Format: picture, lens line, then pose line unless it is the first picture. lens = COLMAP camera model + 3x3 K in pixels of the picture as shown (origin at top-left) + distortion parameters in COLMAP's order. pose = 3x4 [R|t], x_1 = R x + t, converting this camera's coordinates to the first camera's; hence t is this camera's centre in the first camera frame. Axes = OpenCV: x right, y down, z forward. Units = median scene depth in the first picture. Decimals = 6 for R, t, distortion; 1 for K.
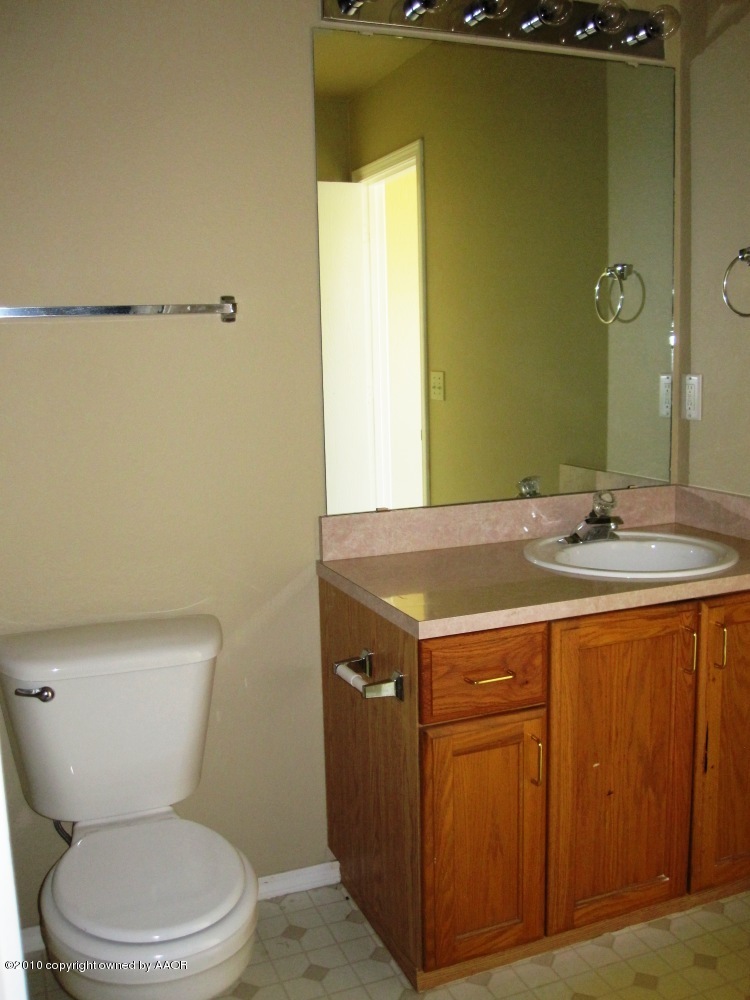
lens RADIAL K [[973.9, 0, 375.0], [0, 973.9, 500.0], [0, 0, 1]] dist [-0.078720, 0.035661]
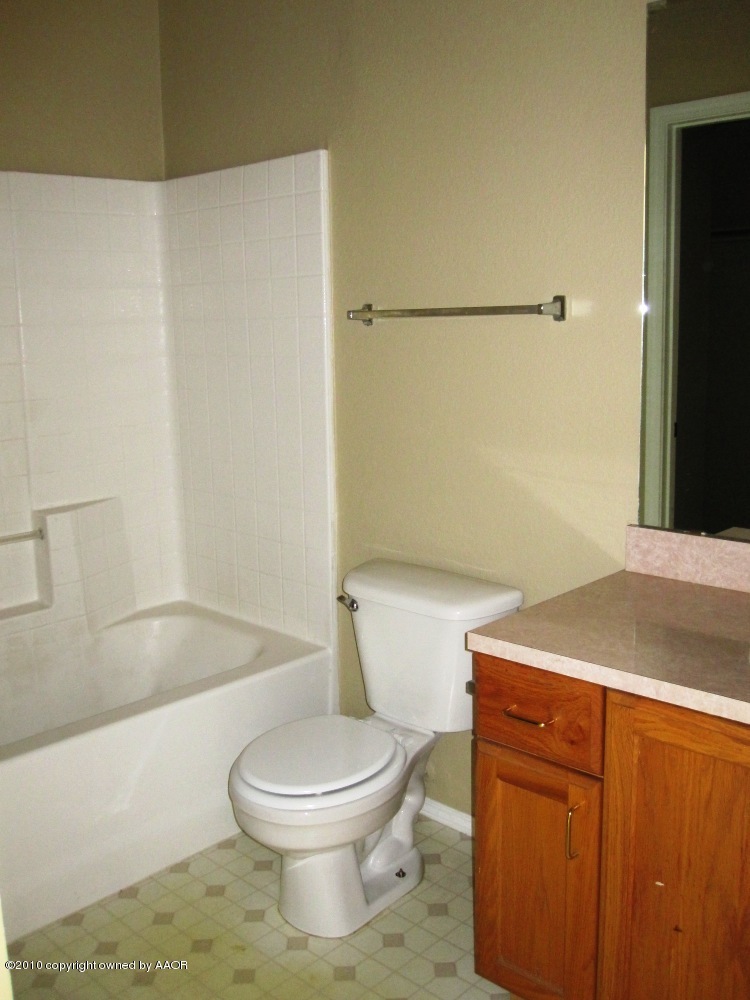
lens RADIAL K [[973.9, 0, 375.0], [0, 973.9, 500.0], [0, 0, 1]] dist [-0.078720, 0.035661]
pose [[0.405231, 0.181743, -0.895967, 0.785887], [-0.124340, 0.981891, 0.142935, -0.126773], [0.905719, 0.053483, 0.420490, 0.421769]]
